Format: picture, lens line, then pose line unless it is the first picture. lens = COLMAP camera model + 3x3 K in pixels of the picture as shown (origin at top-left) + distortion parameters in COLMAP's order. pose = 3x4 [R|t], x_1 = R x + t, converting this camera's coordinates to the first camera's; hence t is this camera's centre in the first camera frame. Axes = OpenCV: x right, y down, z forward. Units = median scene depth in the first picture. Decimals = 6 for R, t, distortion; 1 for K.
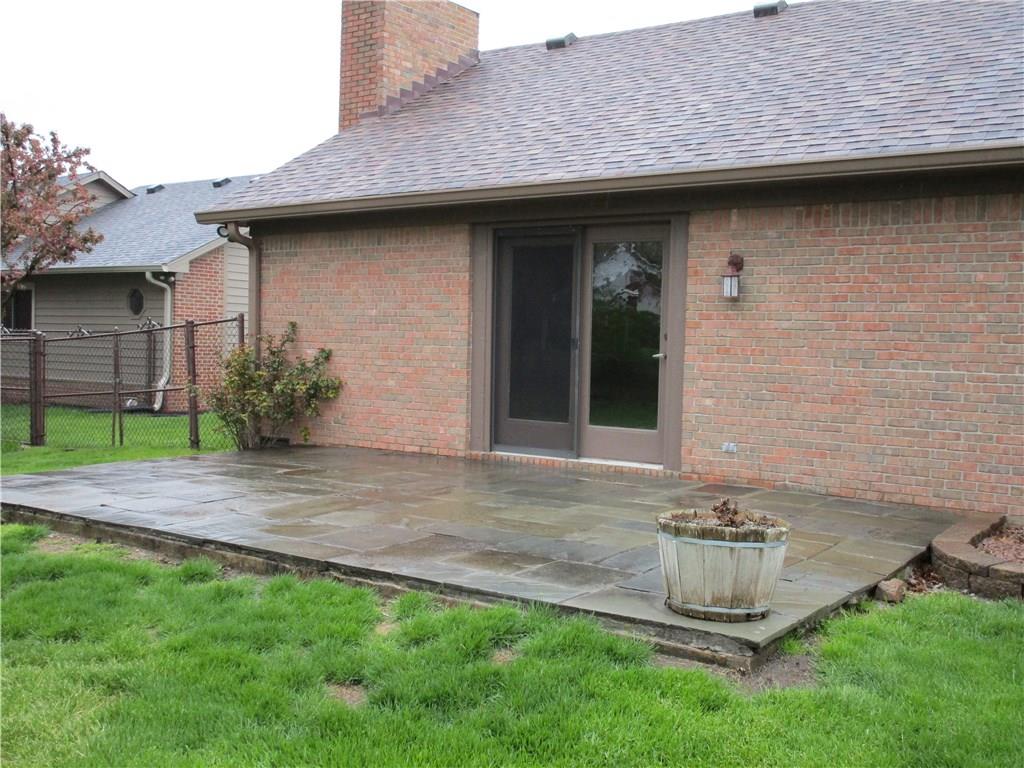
lens RADIAL K [[1041.0, 0, 514.3], [0, 1041.0, 381.5], [0, 0, 1]] dist [-0.066276, 0.000000]
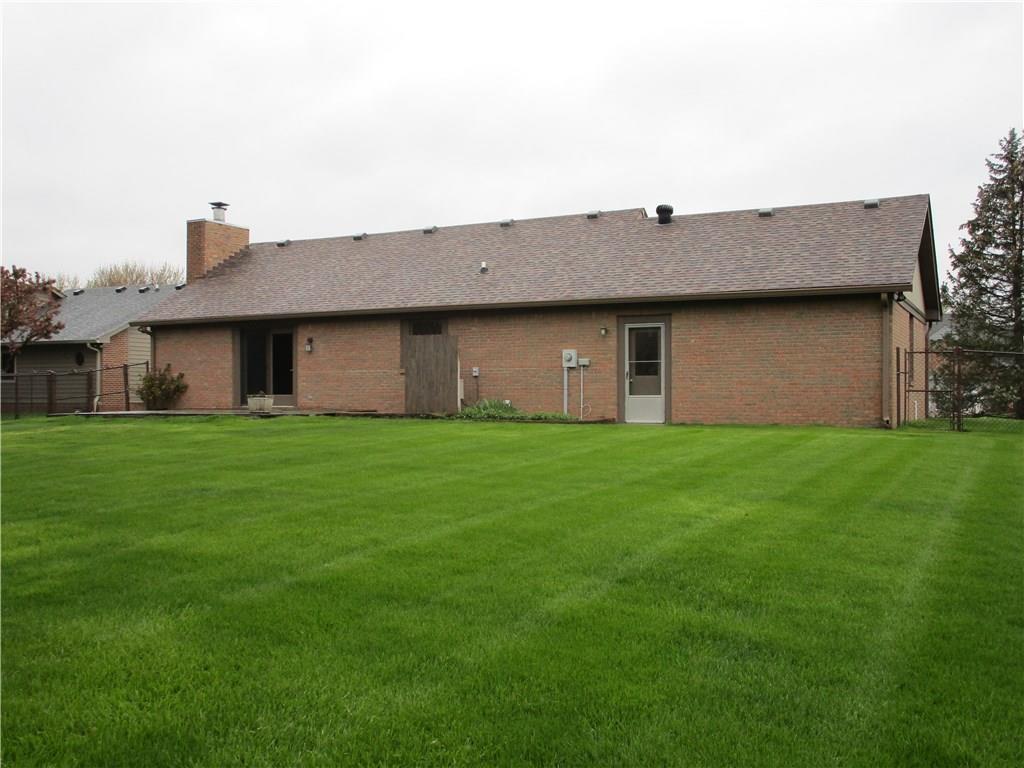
lens RADIAL K [[993.5, 0, 510.0], [0, 993.5, 388.3], [0, 0, 1]] dist [-0.027476, 0.000000]
pose [[0.990967, -0.022350, 0.132228, 0.308010], [0.028355, 0.998642, -0.043707, 0.138582], [-0.131072, 0.047062, 0.990255, -1.580223]]
